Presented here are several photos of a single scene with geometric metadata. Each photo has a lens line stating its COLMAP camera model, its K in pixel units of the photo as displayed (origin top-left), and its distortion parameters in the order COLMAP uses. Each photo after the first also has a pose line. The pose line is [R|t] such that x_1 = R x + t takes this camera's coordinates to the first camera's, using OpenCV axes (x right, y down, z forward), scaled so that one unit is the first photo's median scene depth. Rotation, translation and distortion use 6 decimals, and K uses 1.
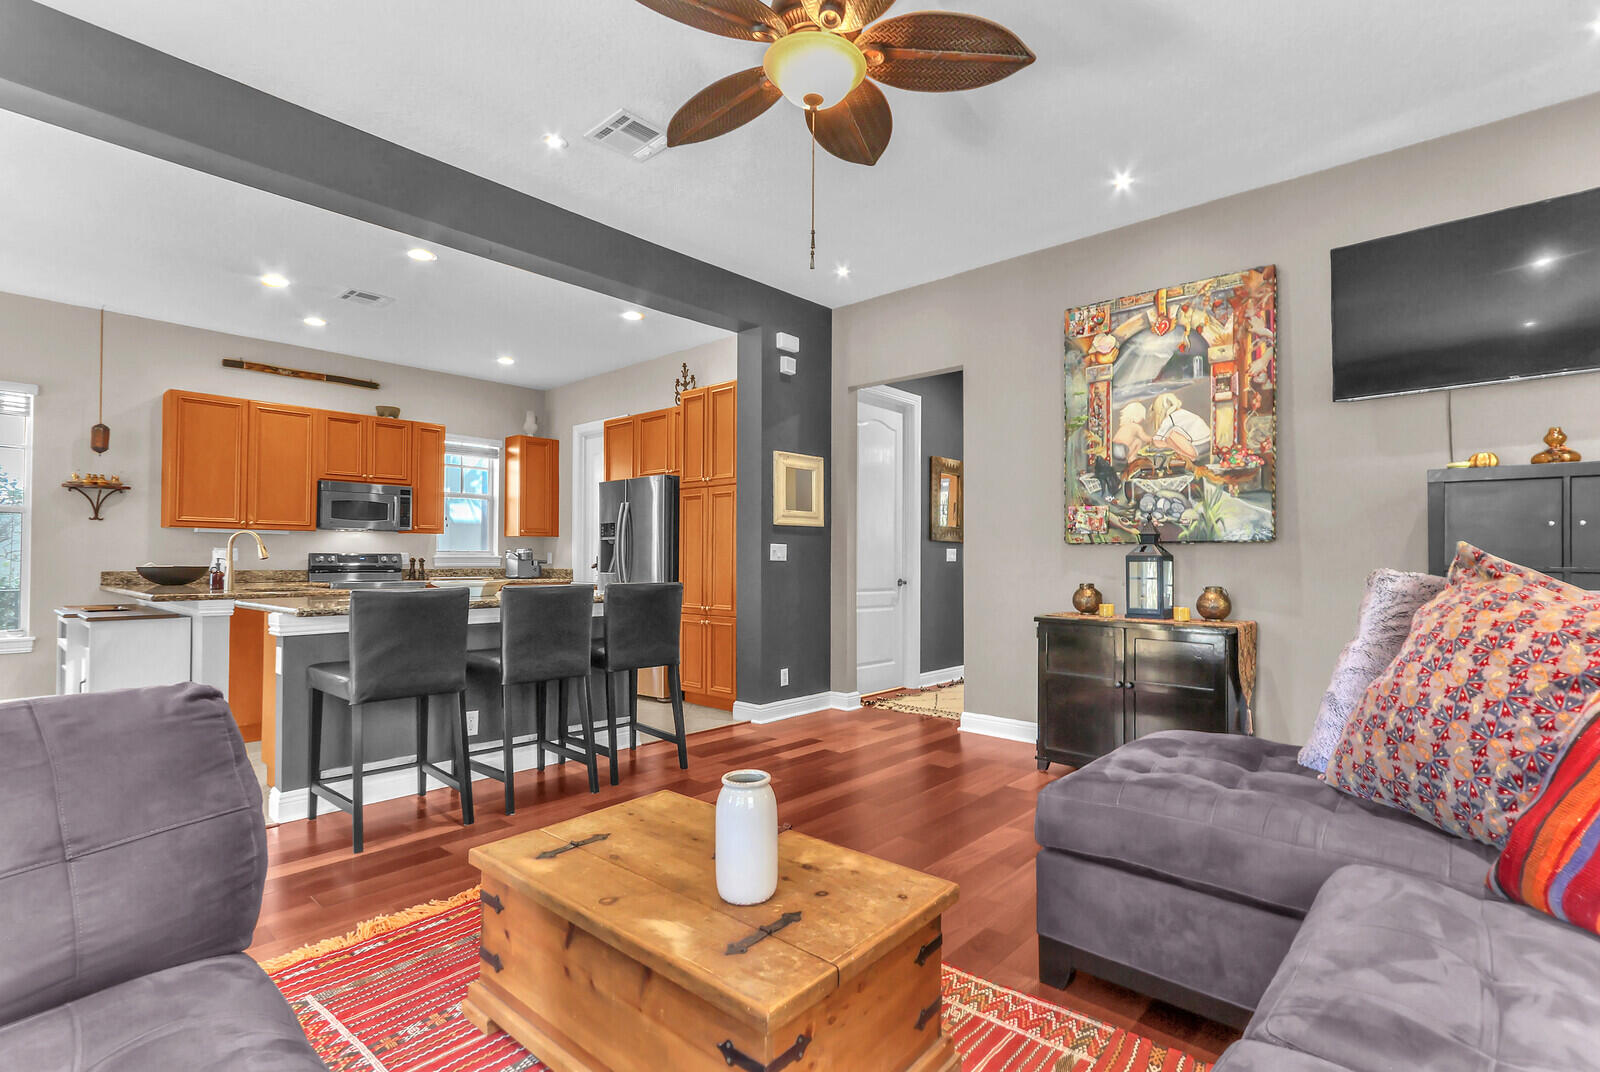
lens RADIAL K [[752.5, 0, 807.3], [0, 752.5, 553.0], [0, 0, 1]] dist [-0.001625, 0.004546]
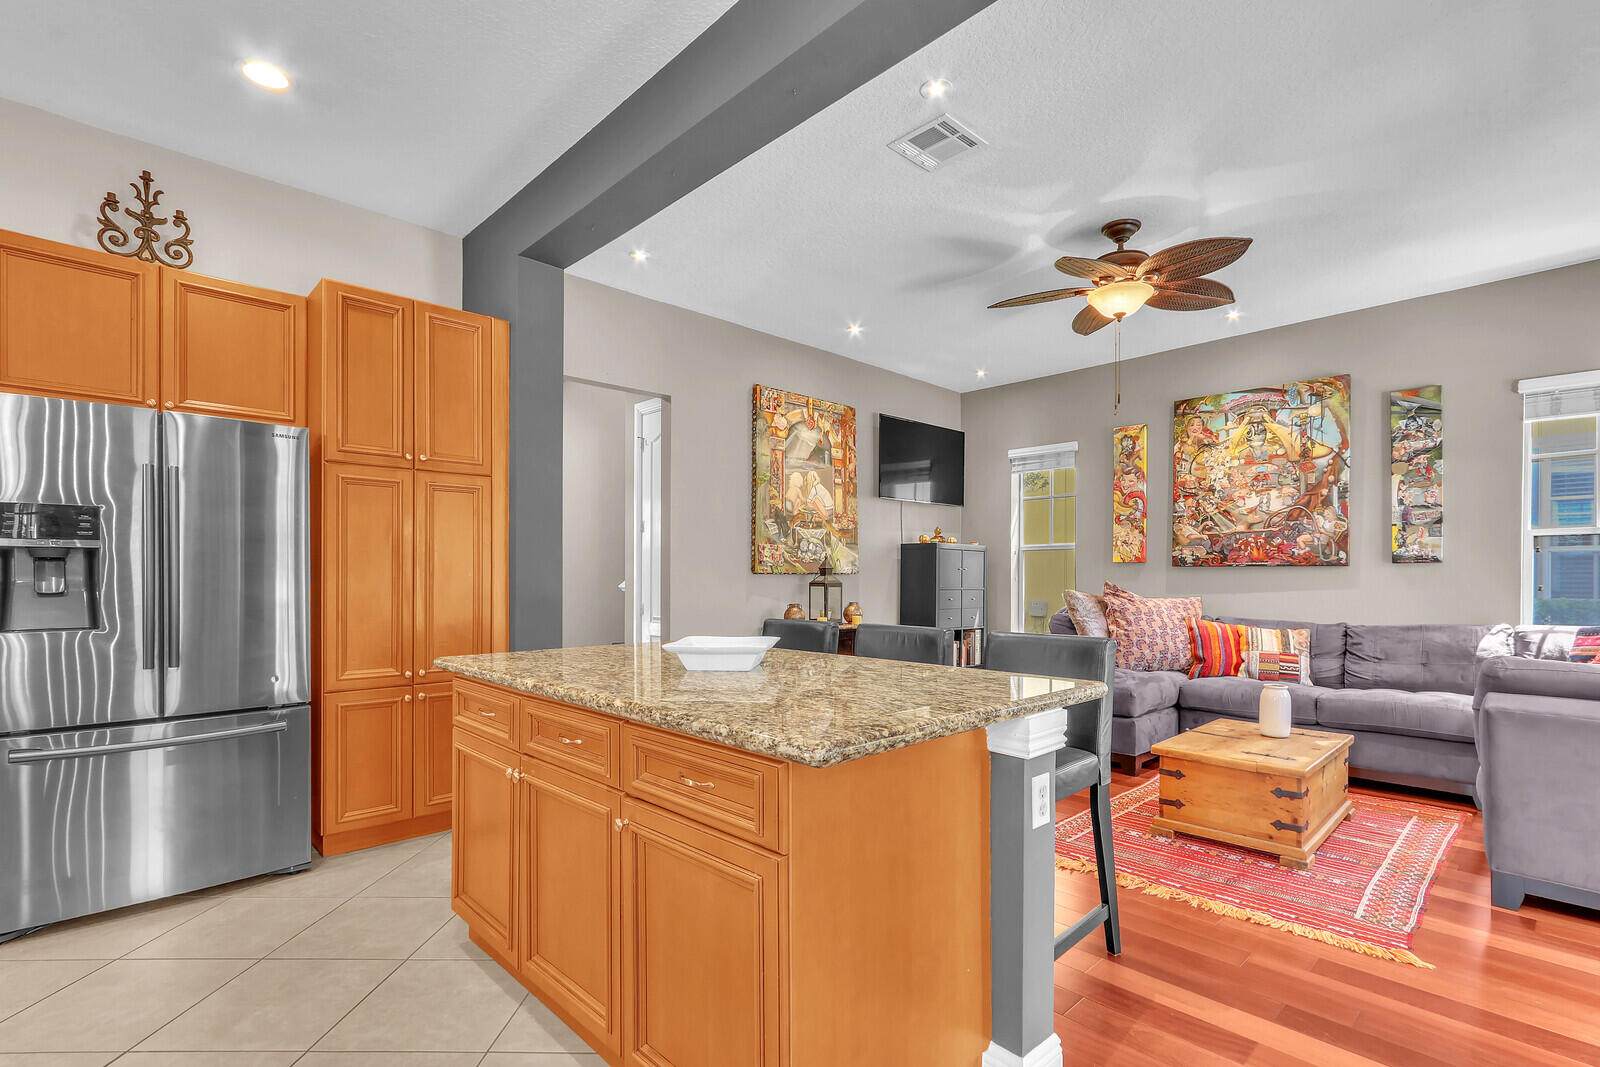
lens RADIAL K [[752.5, 0, 828.5], [0, 752.5, 581.2], [0, 0, 1]] dist [-0.001625, 0.004546]
pose [[0.056945, -0.008695, 0.998339, -0.931492], [-0.008438, 0.999922, 0.009190, -0.012131], [-0.998342, -0.008948, 0.056867, 0.847136]]
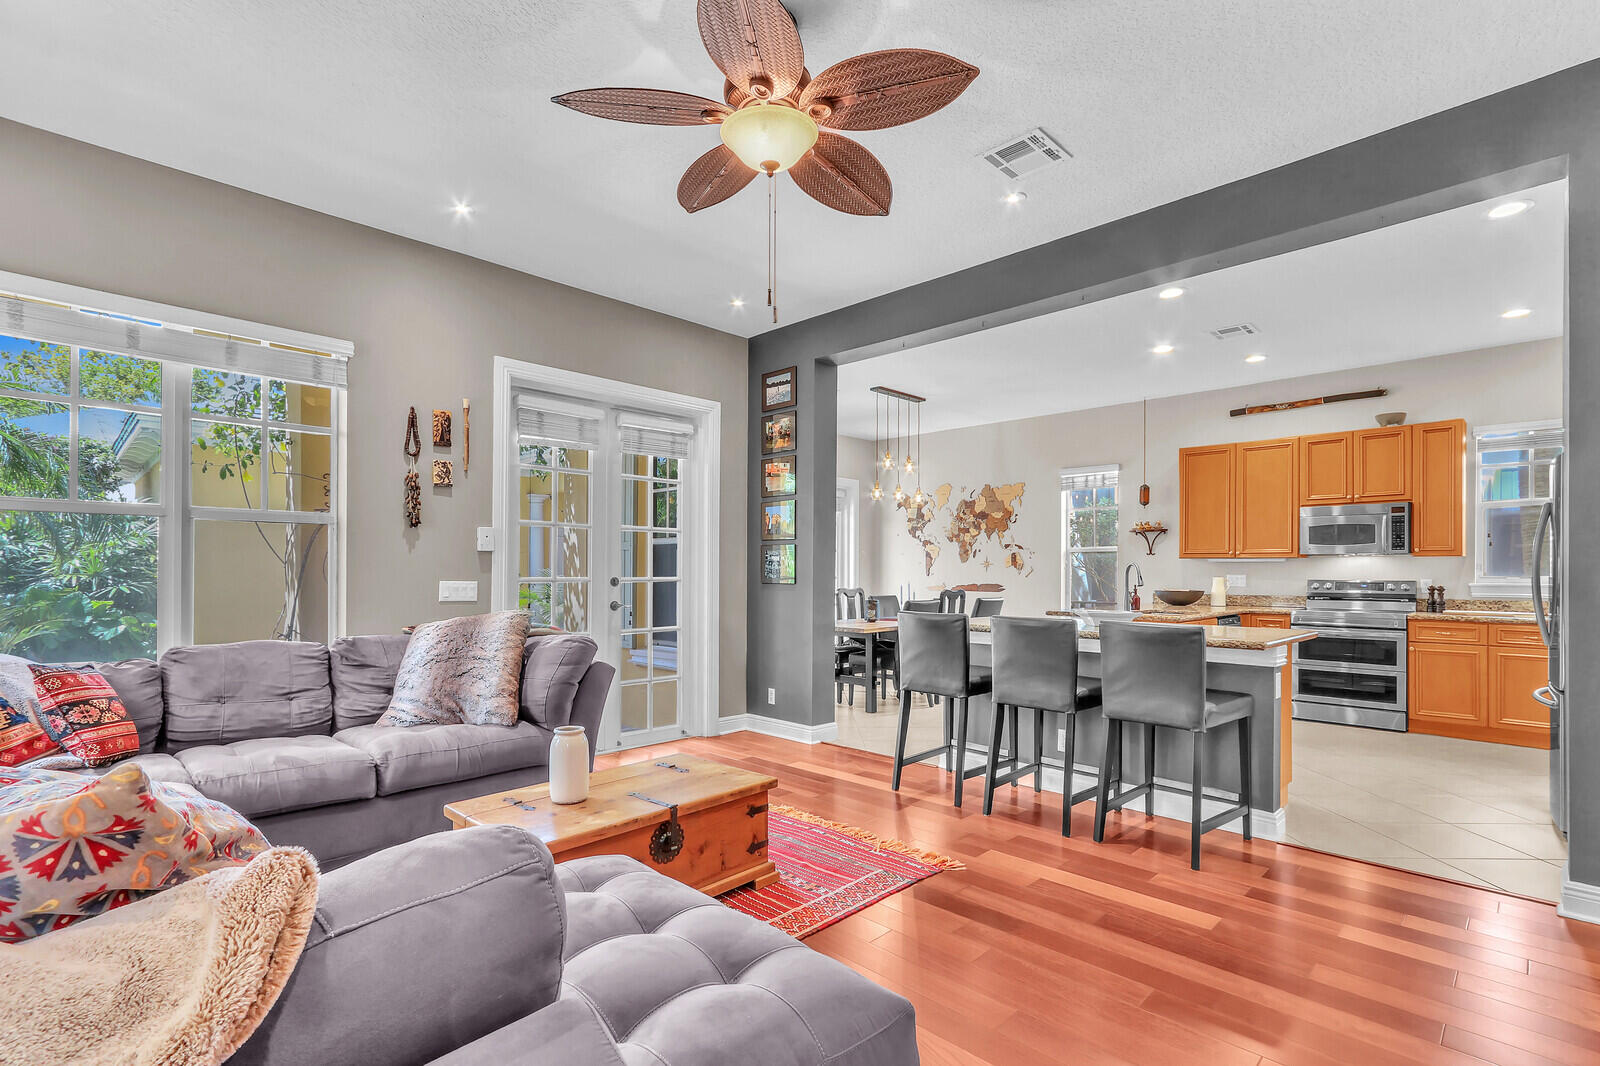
lens RADIAL K [[752.5, 0, 812.7], [0, 752.5, 571.0], [0, 0, 1]] dist [-0.001625, 0.004546]
pose [[-0.047093, -0.003805, -0.998883, 0.584726], [0.003450, 0.999986, -0.003972, -0.015362], [0.998885, -0.003634, -0.047080, 0.609574]]
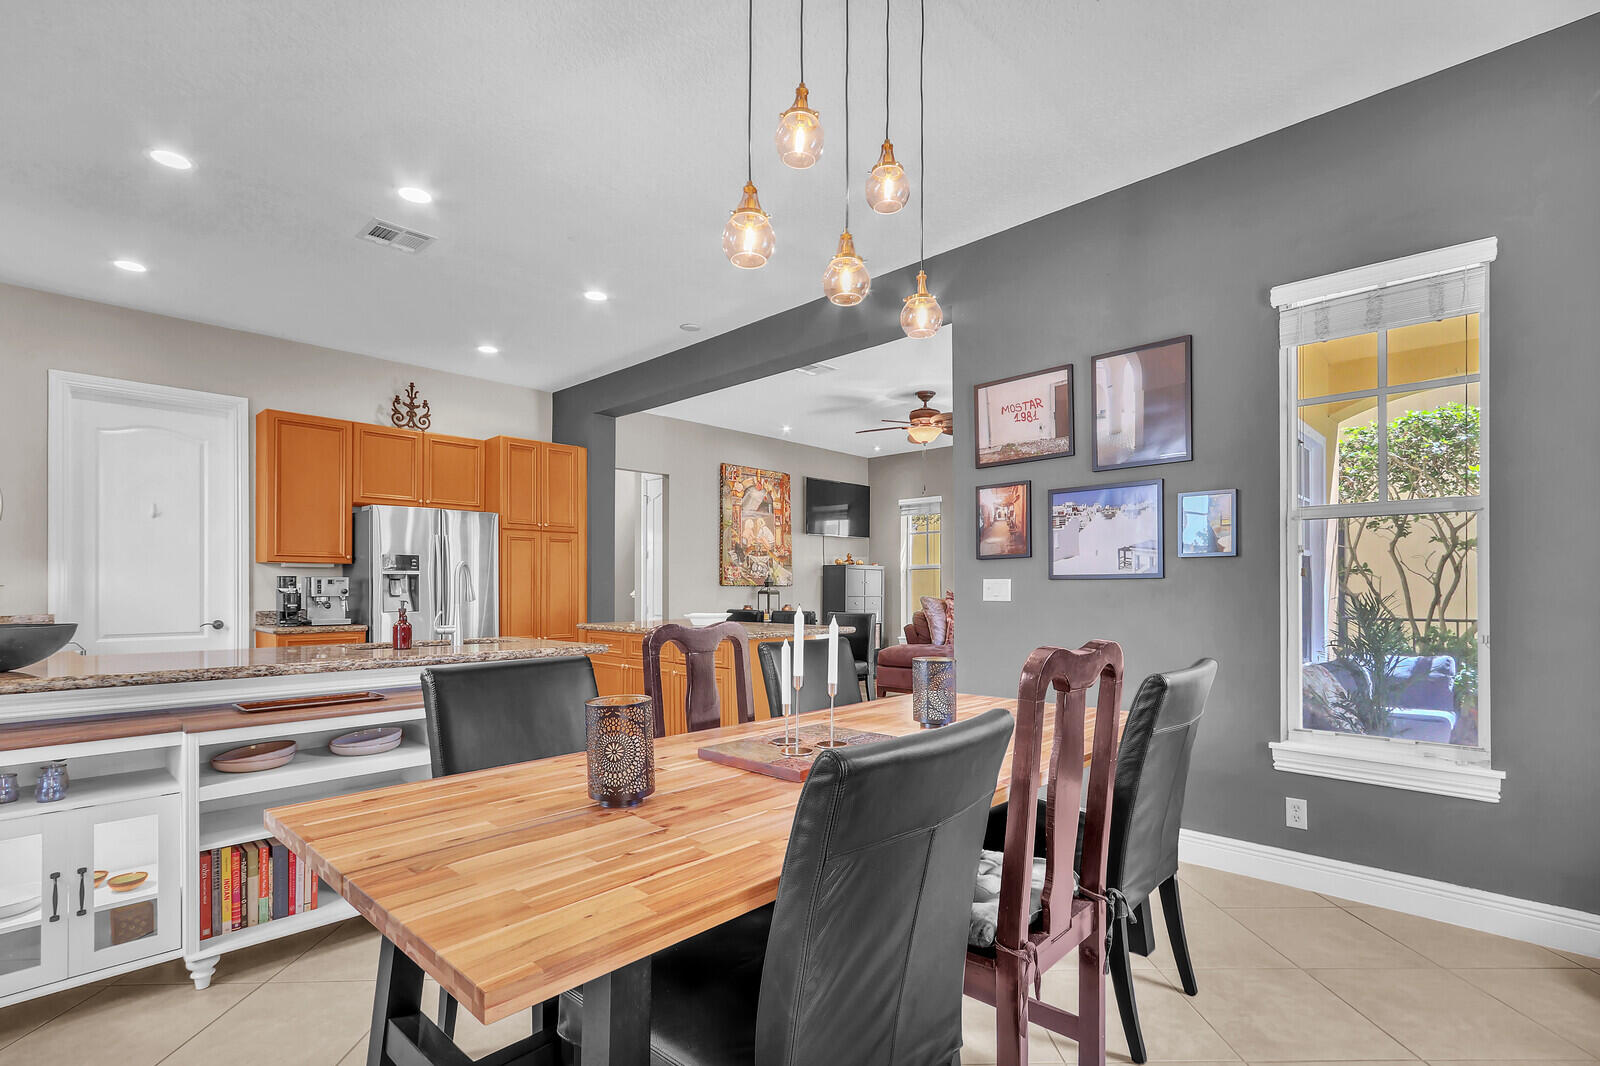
lens RADIAL K [[752.5, 0, 836.6], [0, 752.5, 587.6], [0, 0, 1]] dist [-0.001625, 0.004546]
pose [[0.002582, -0.000646, 0.999996, -1.656062], [-0.005861, 0.999983, 0.000661, -0.010017], [-0.999979, -0.005863, 0.002578, 0.736437]]
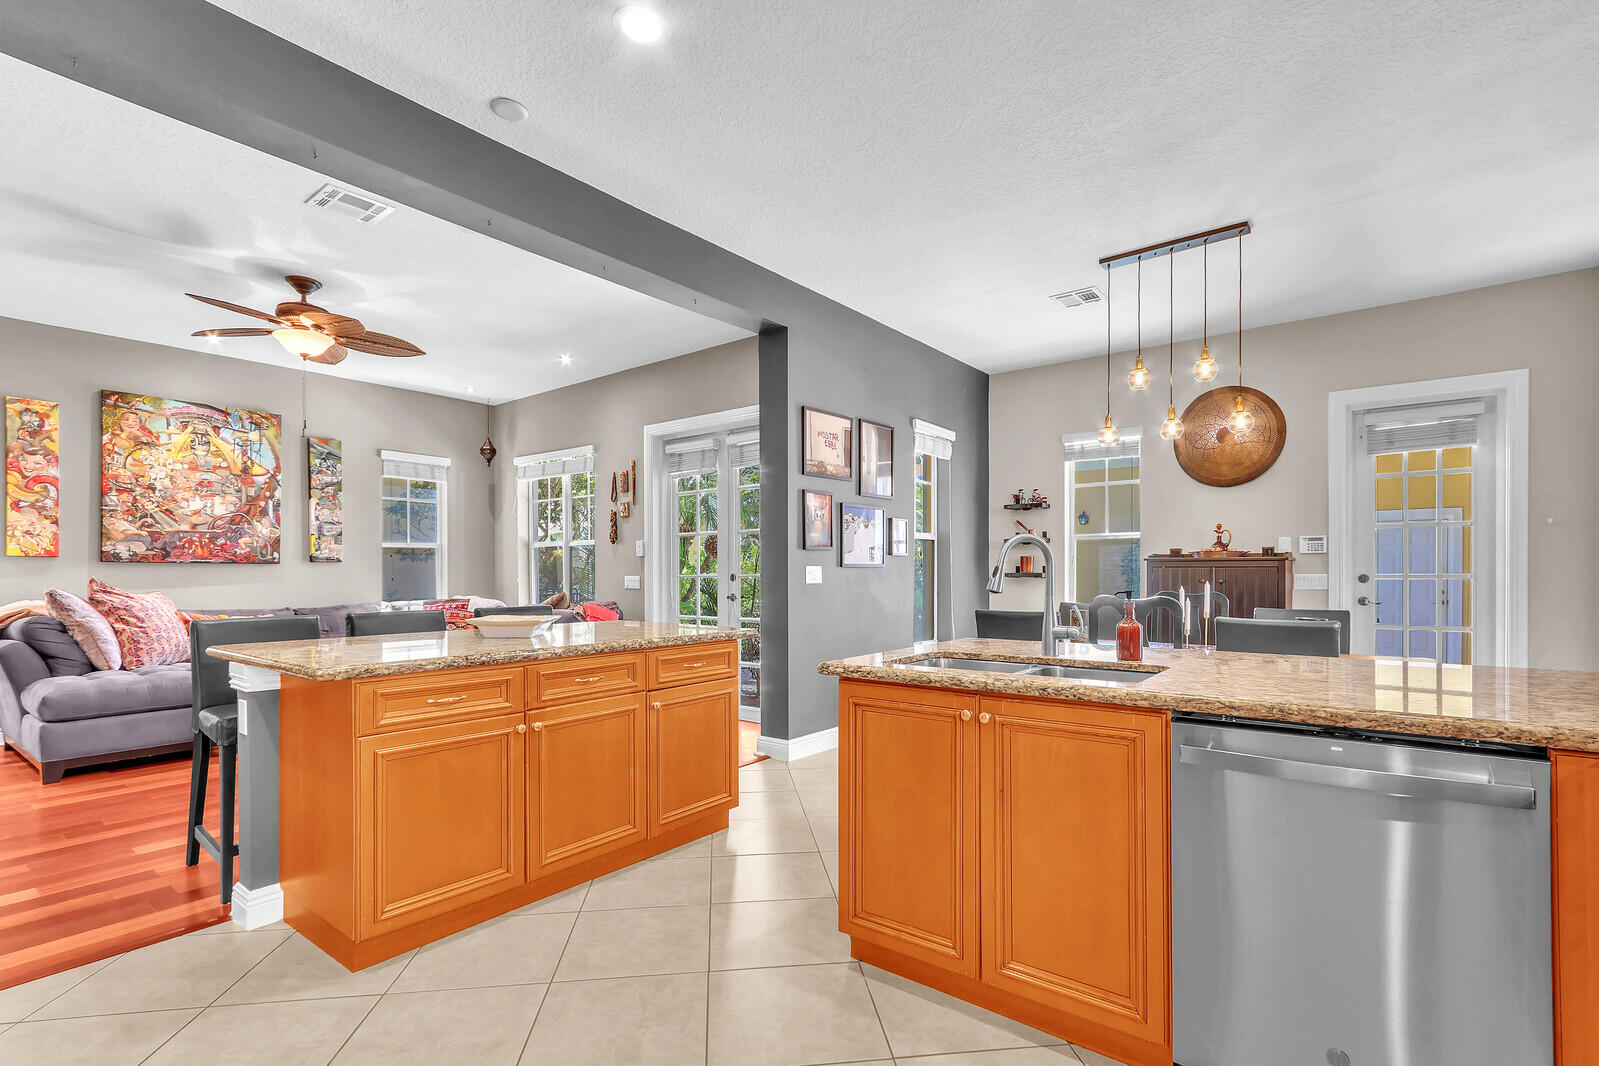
lens RADIAL K [[752.0, 0, 793.1], [0, 752.0, 573.8], [0, 0, 1]] dist [-0.001625, 0.004546]
pose [[-0.998358, 0.000572, -0.057275, -0.645508], [0.000944, 0.999979, -0.006477, -0.001264], [0.057271, -0.006520, -0.998337, 1.689534]]
